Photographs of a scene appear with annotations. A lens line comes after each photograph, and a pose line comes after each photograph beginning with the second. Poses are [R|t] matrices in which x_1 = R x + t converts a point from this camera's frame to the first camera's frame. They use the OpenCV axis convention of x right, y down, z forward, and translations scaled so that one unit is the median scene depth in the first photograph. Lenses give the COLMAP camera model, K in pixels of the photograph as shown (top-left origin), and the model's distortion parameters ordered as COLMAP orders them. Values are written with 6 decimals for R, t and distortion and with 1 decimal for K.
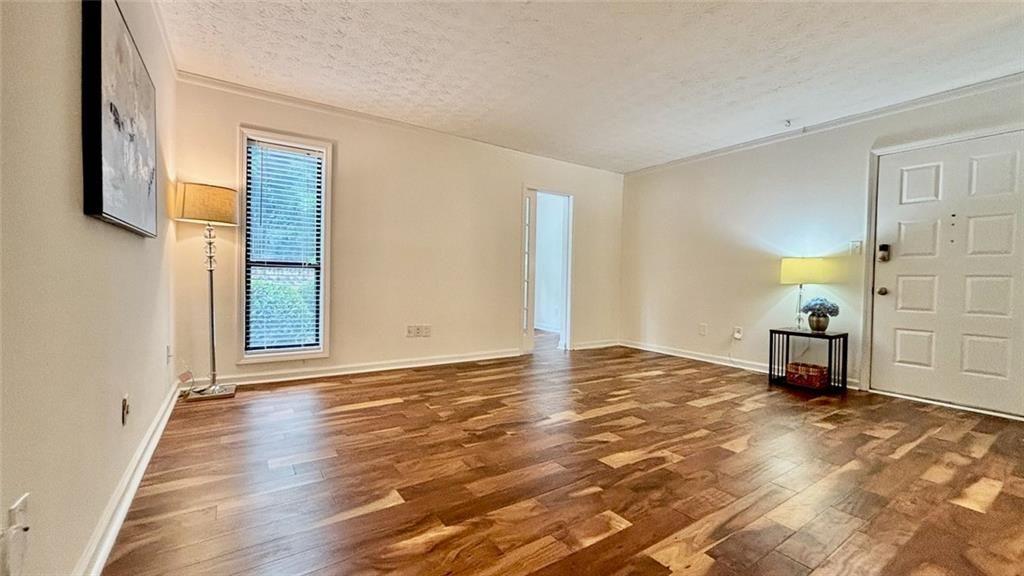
lens RADIAL K [[410.9, 0, 512.9], [0, 410.9, 288.5], [0, 0, 1]] dist [-0.000426, -0.000805]
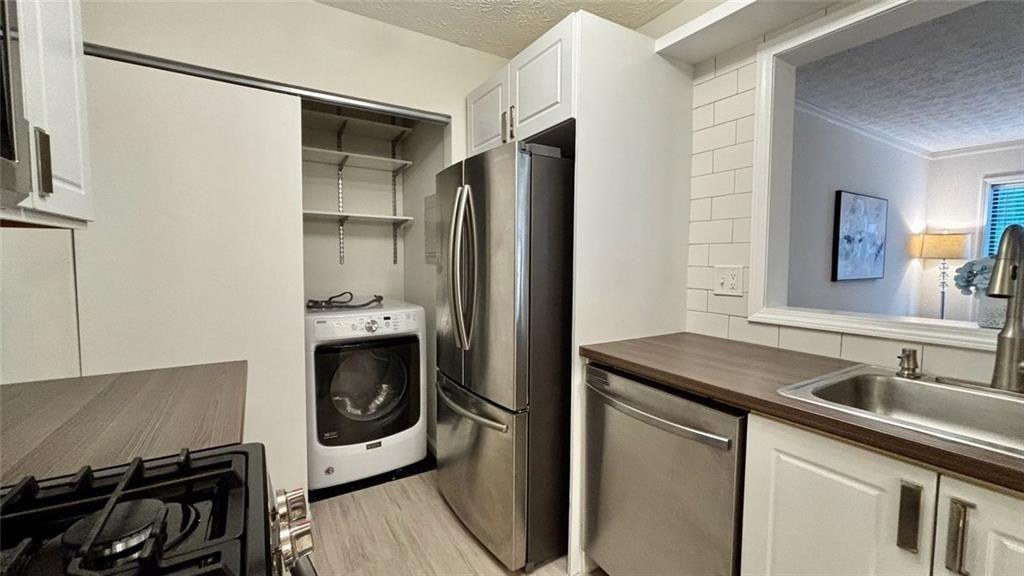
lens RADIAL K [[411.6, 0, 508.8], [0, 411.6, 288.4], [0, 0, 1]] dist [0.016088, -0.009313]
pose [[-0.044176, 0.051330, -0.997704, 0.802303], [-0.028222, 0.998216, 0.052606, -0.095329], [0.998625, 0.030481, -0.042648, -0.459734]]
